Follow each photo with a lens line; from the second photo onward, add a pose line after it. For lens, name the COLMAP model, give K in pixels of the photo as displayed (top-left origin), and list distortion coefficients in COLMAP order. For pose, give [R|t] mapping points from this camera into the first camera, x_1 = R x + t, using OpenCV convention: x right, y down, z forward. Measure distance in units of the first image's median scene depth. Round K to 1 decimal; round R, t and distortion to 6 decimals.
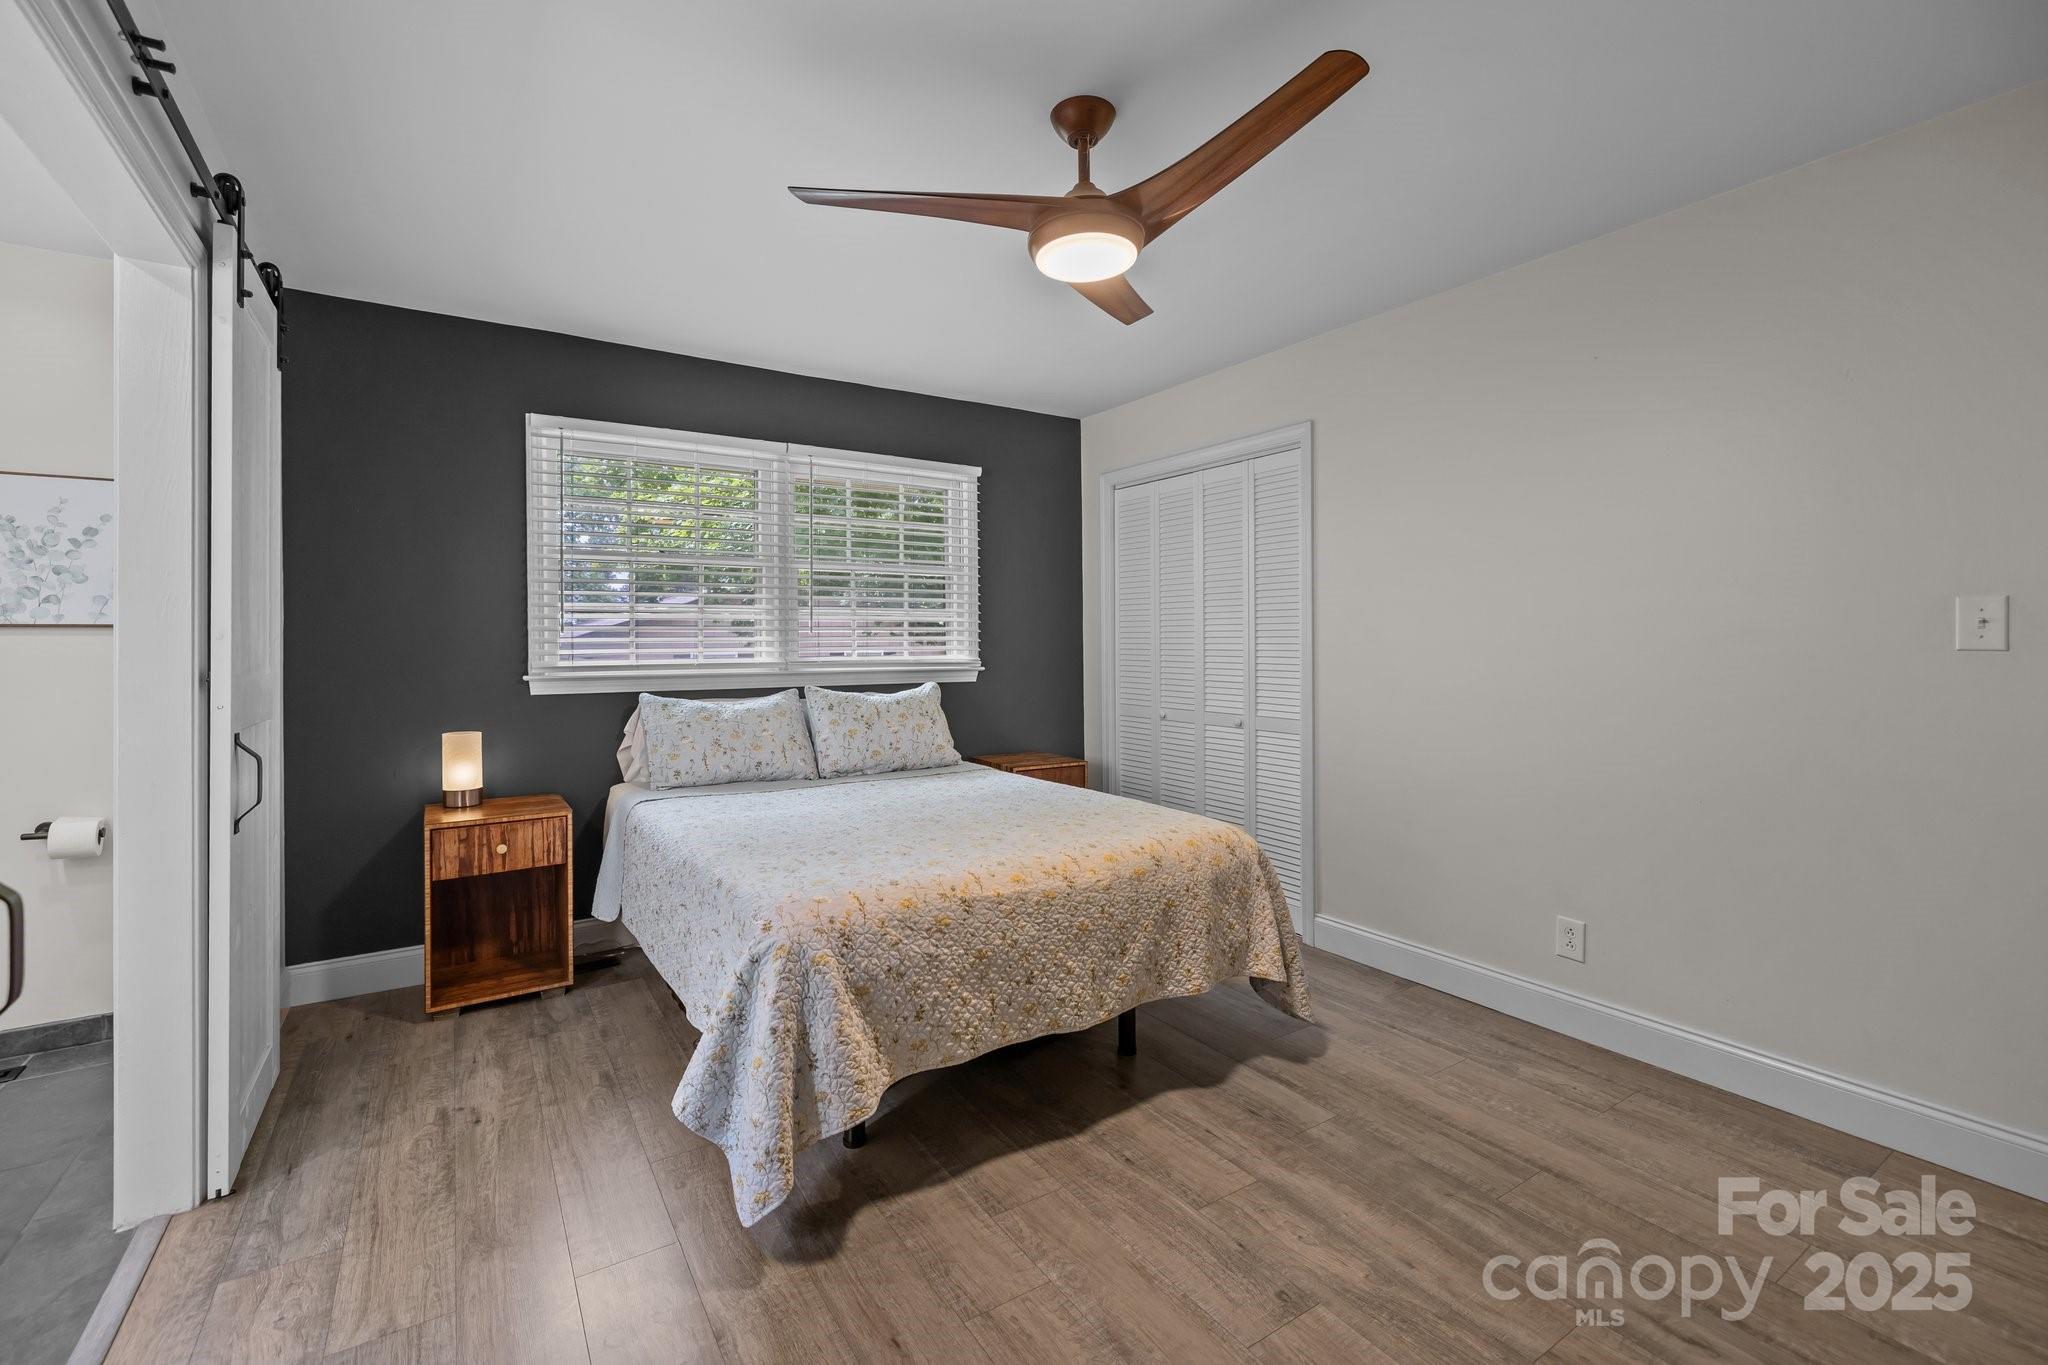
lens RADIAL K [[890.1, 0, 975.1], [0, 890.1, 631.5], [0, 0, 1]] dist [-0.007259, 0.000711]
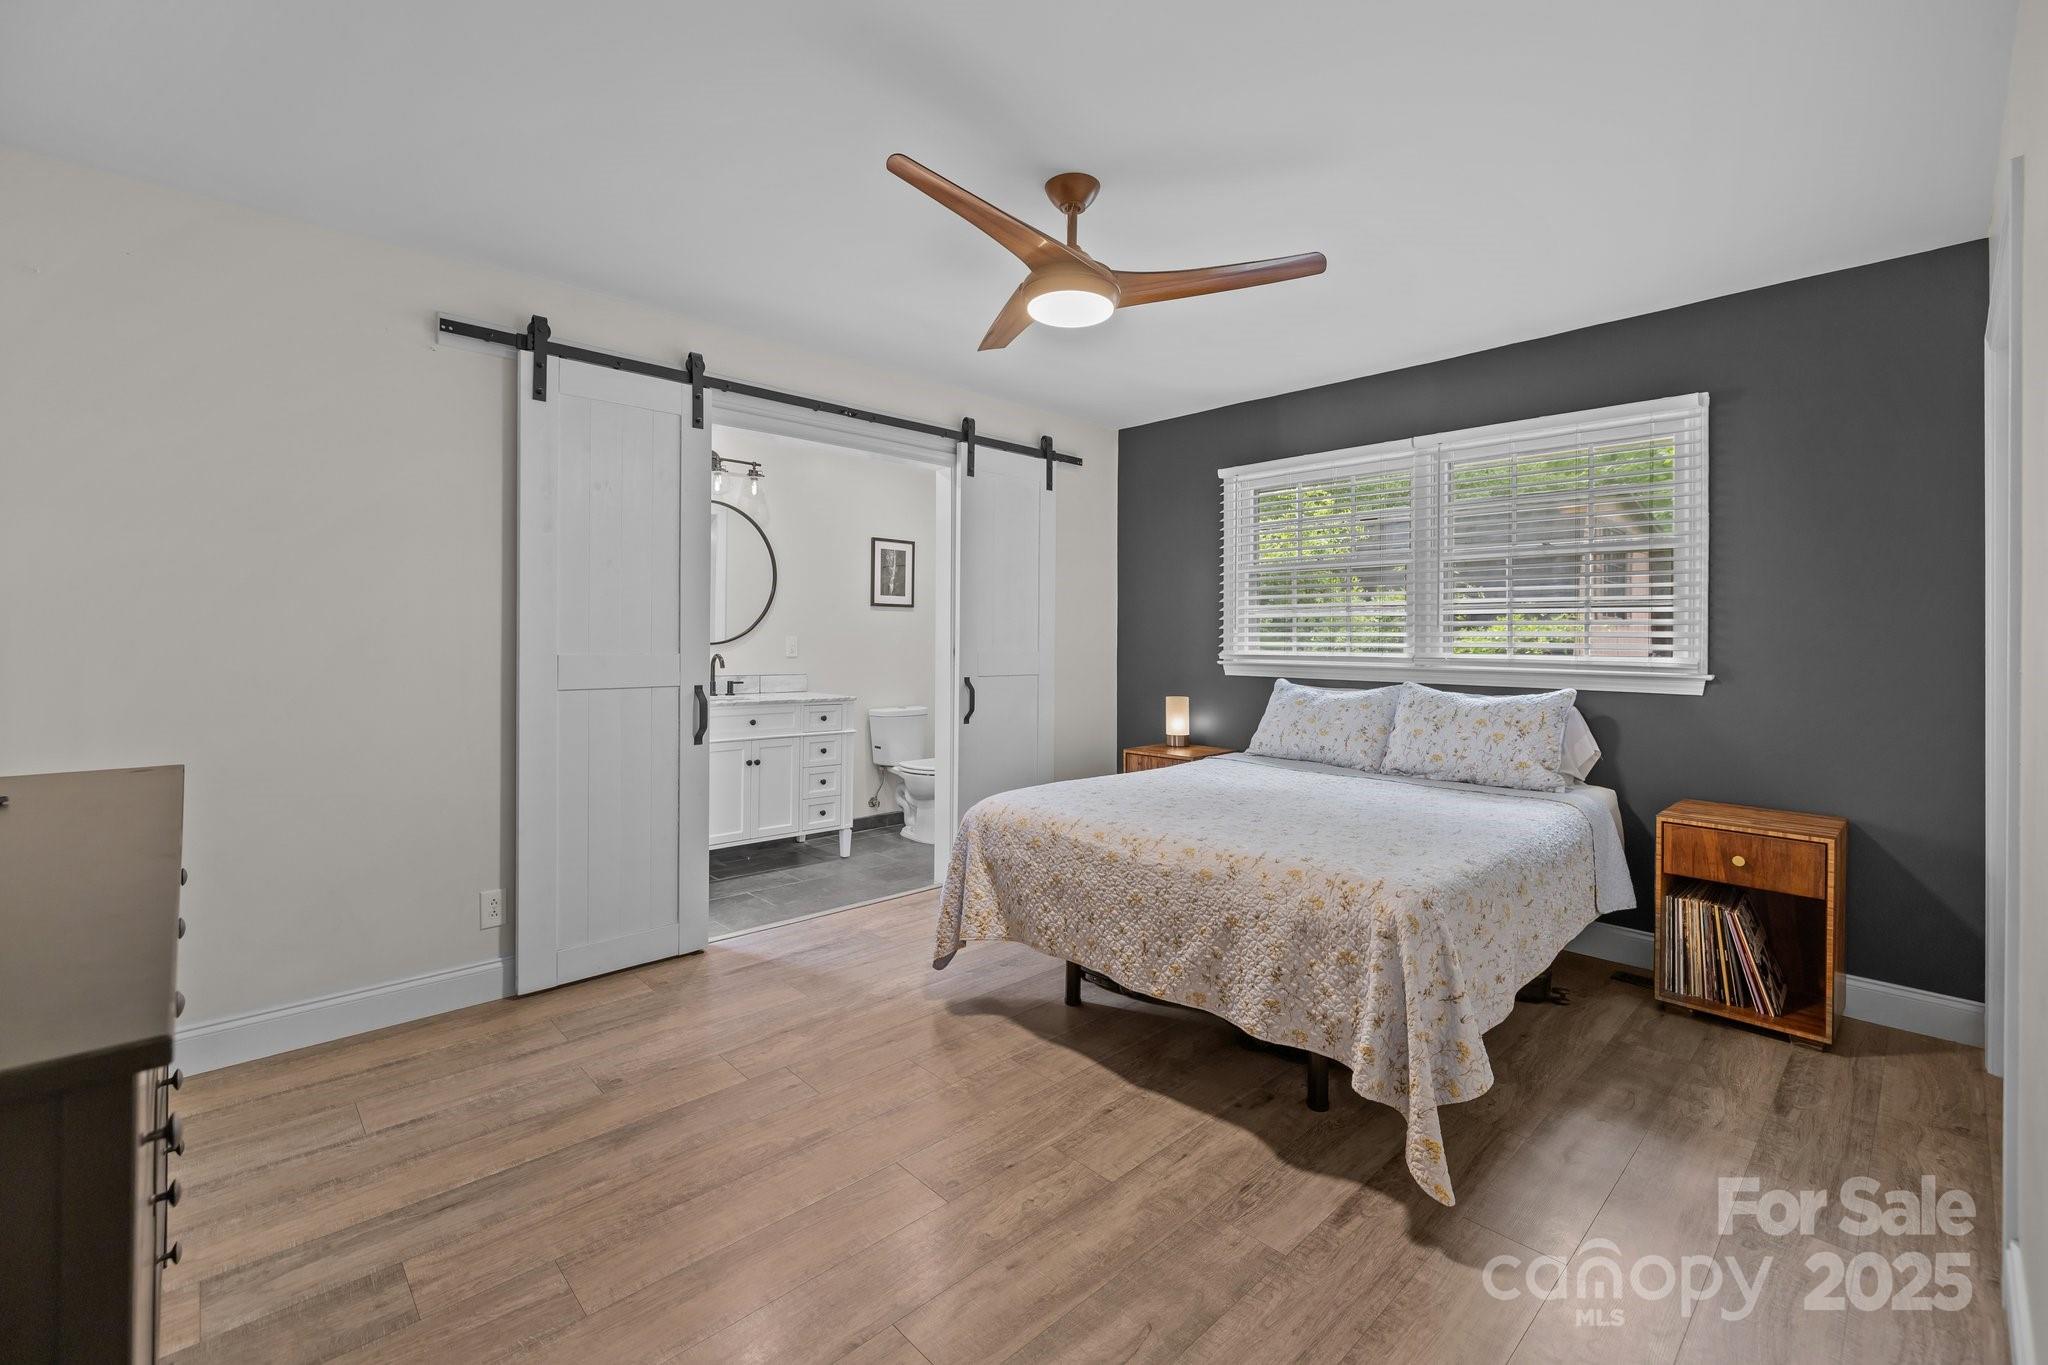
lens RADIAL K [[890.1, 0, 1024.0], [0, 890.1, 637.0], [0, 0, 1]] dist [-0.007259, 0.000711]
pose [[0.178694, 0.003864, -0.983897, 1.086533], [0.005977, 0.999970, 0.005013, 0.006129], [0.983887, -0.006776, 0.178666, 0.625932]]
